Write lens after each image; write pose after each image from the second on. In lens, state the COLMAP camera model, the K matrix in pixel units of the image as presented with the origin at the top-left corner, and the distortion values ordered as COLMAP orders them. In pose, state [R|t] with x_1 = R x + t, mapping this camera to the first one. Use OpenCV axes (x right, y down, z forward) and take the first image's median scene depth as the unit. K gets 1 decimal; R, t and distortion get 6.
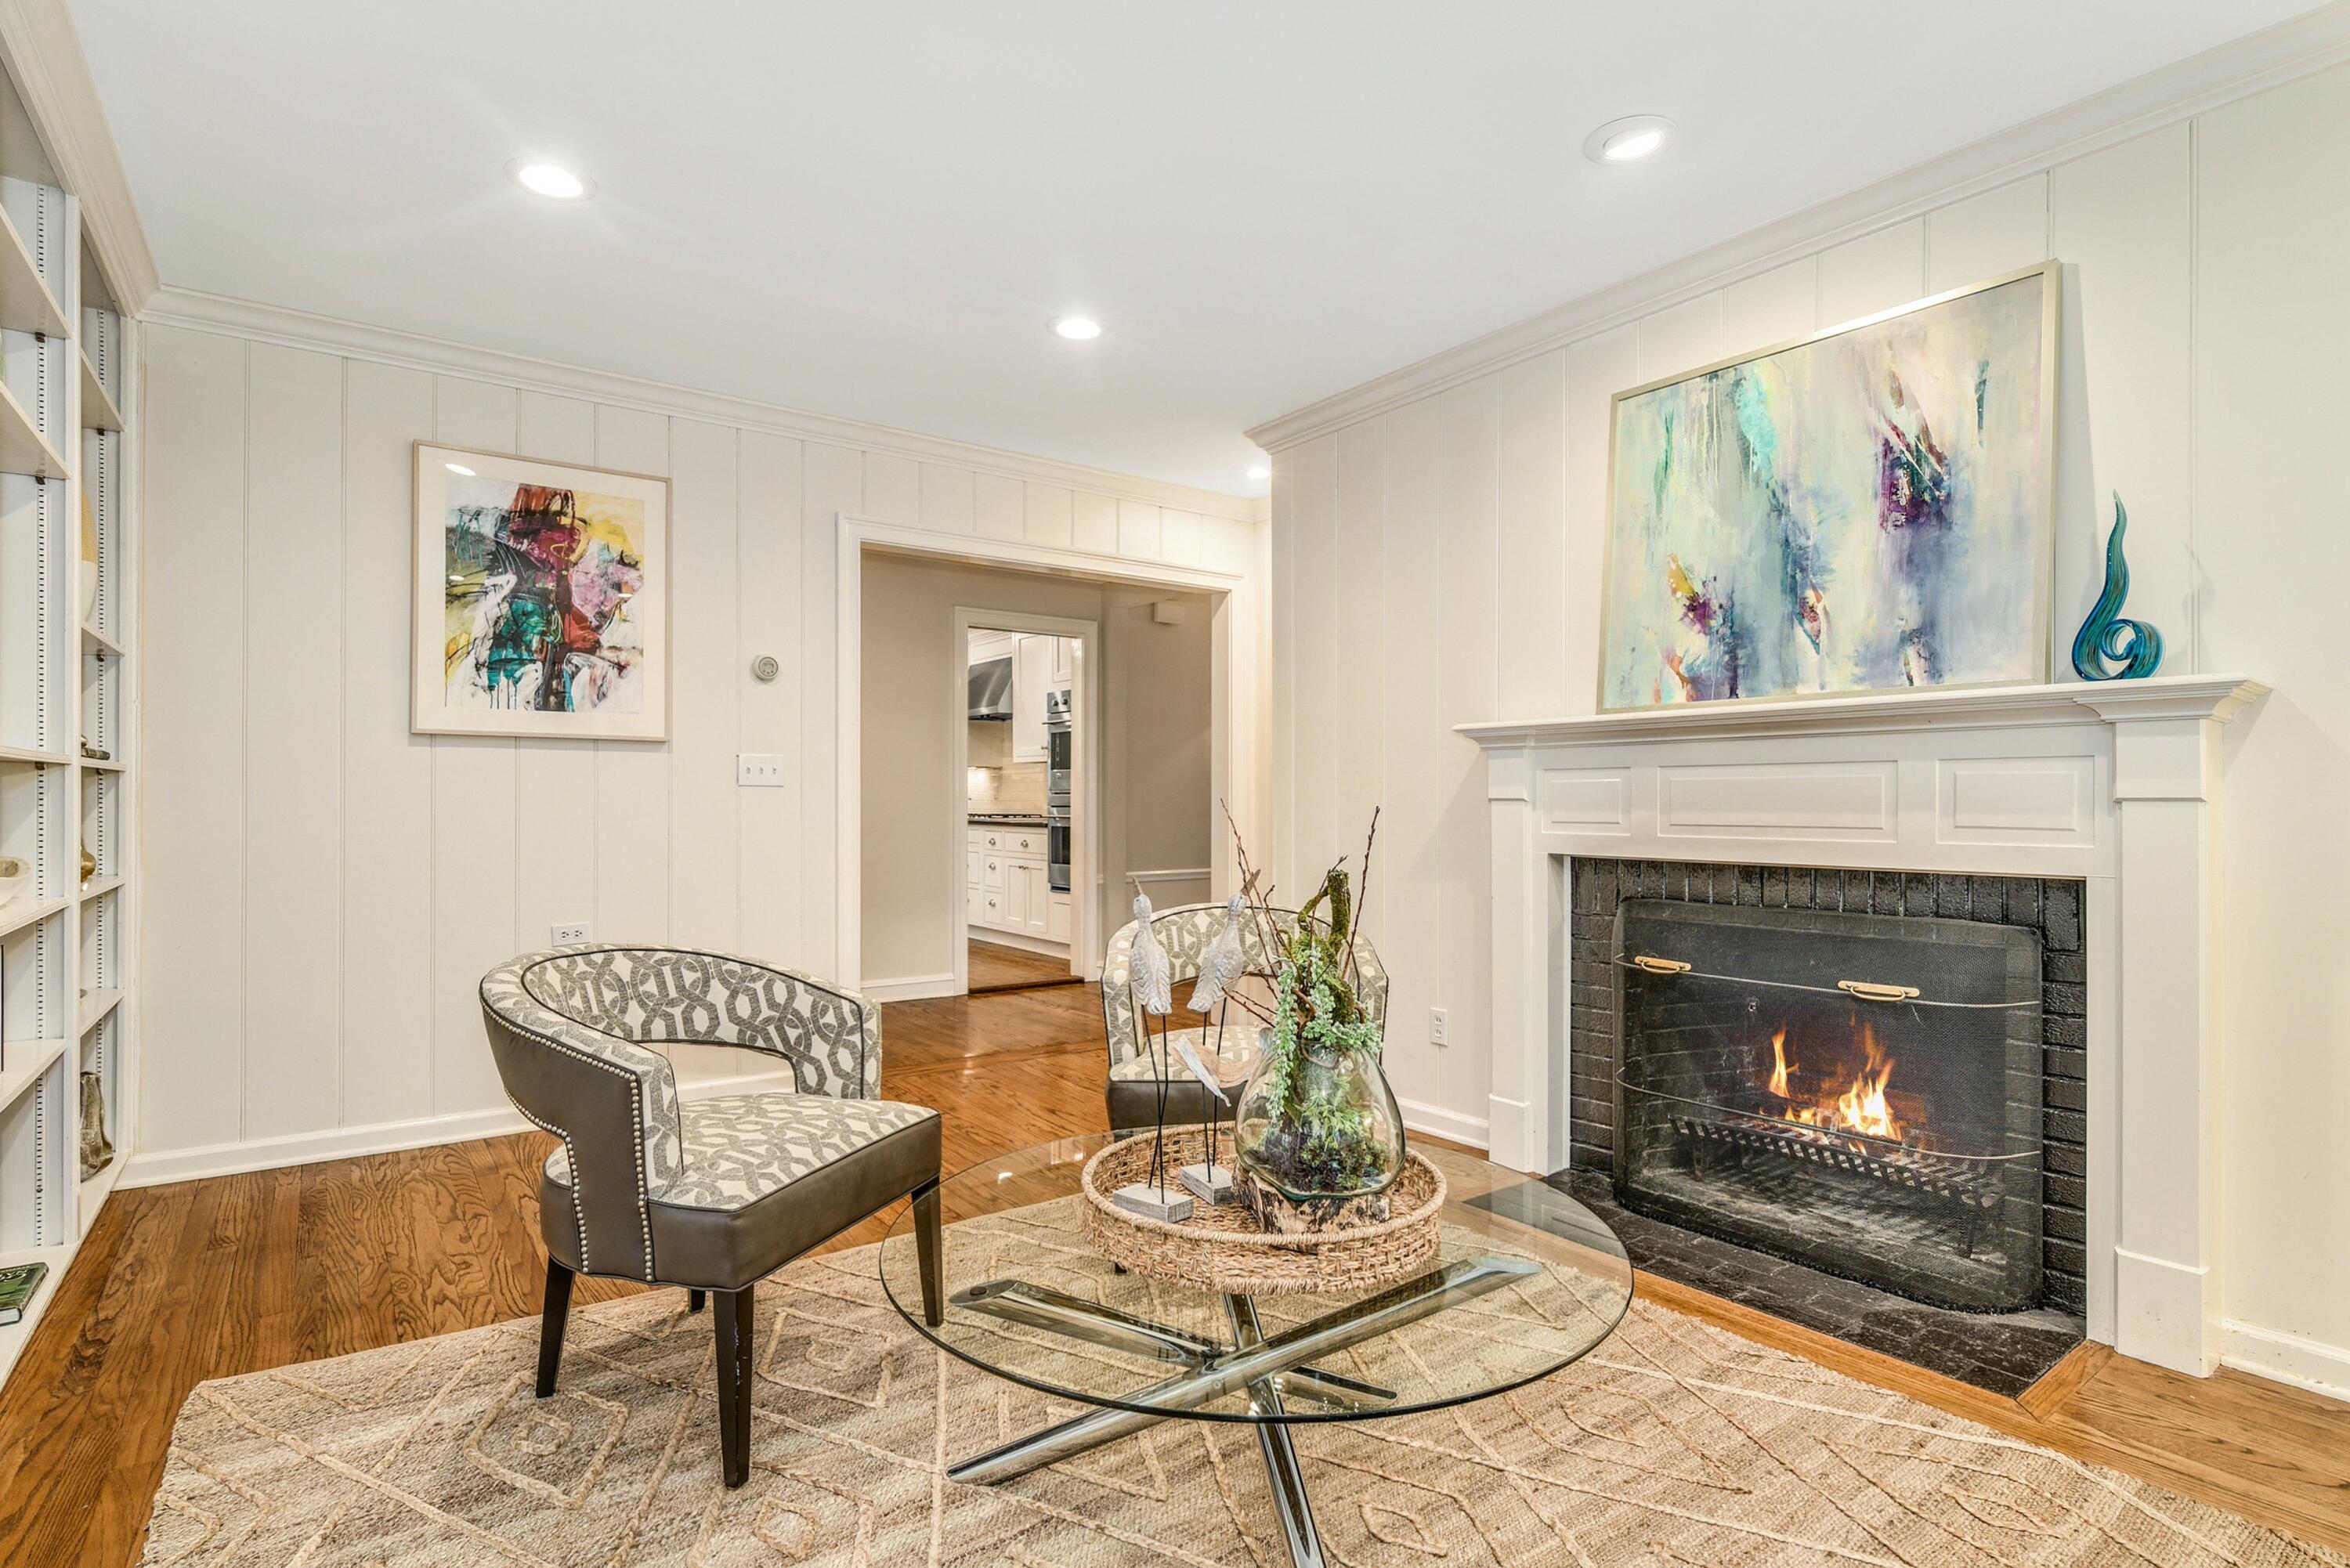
lens RADIAL K [[1134.7, 0, 1146.6], [0, 1134.7, 793.7], [0, 0, 1]] dist [-0.012915, 0.000007]
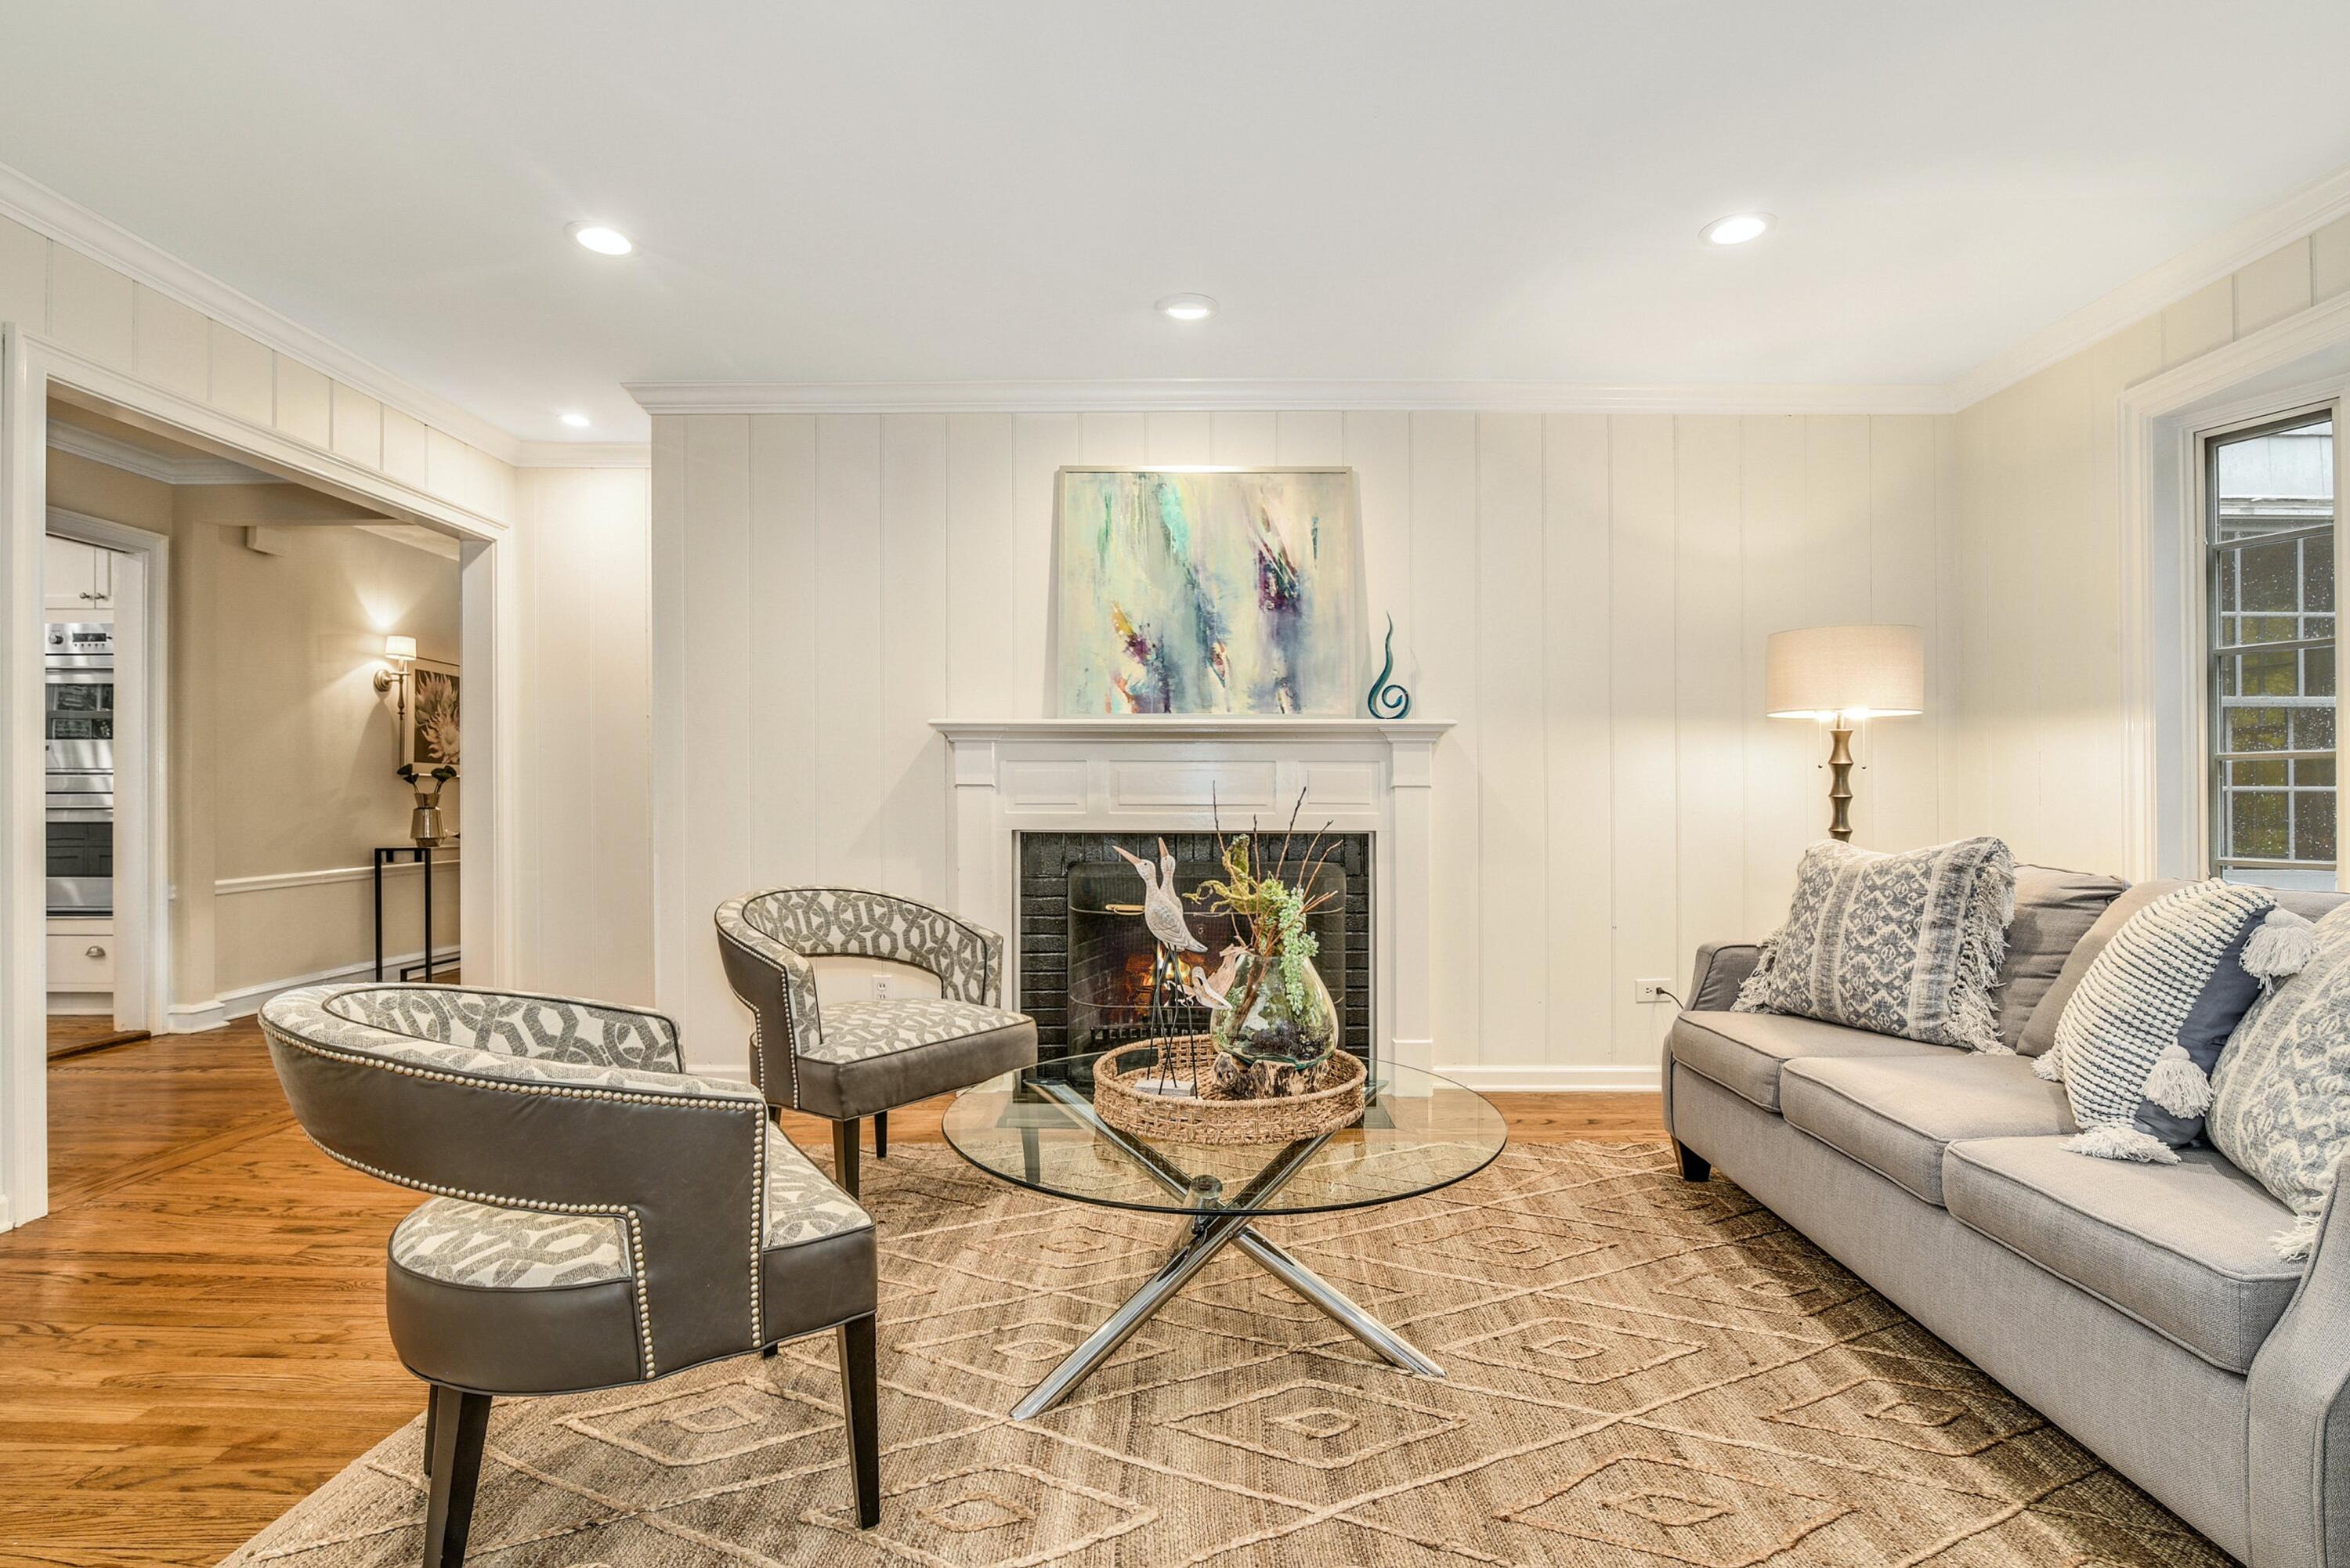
lens RADIAL K [[1134.7, 0, 1146.6], [0, 1134.7, 793.7], [0, 0, 1]] dist [-0.012915, 0.000007]
pose [[0.608869, 0.000202, 0.793271, -0.626735], [-0.007049, 0.999962, 0.005156, 0.008063], [-0.793240, -0.008731, 0.608847, 0.171872]]
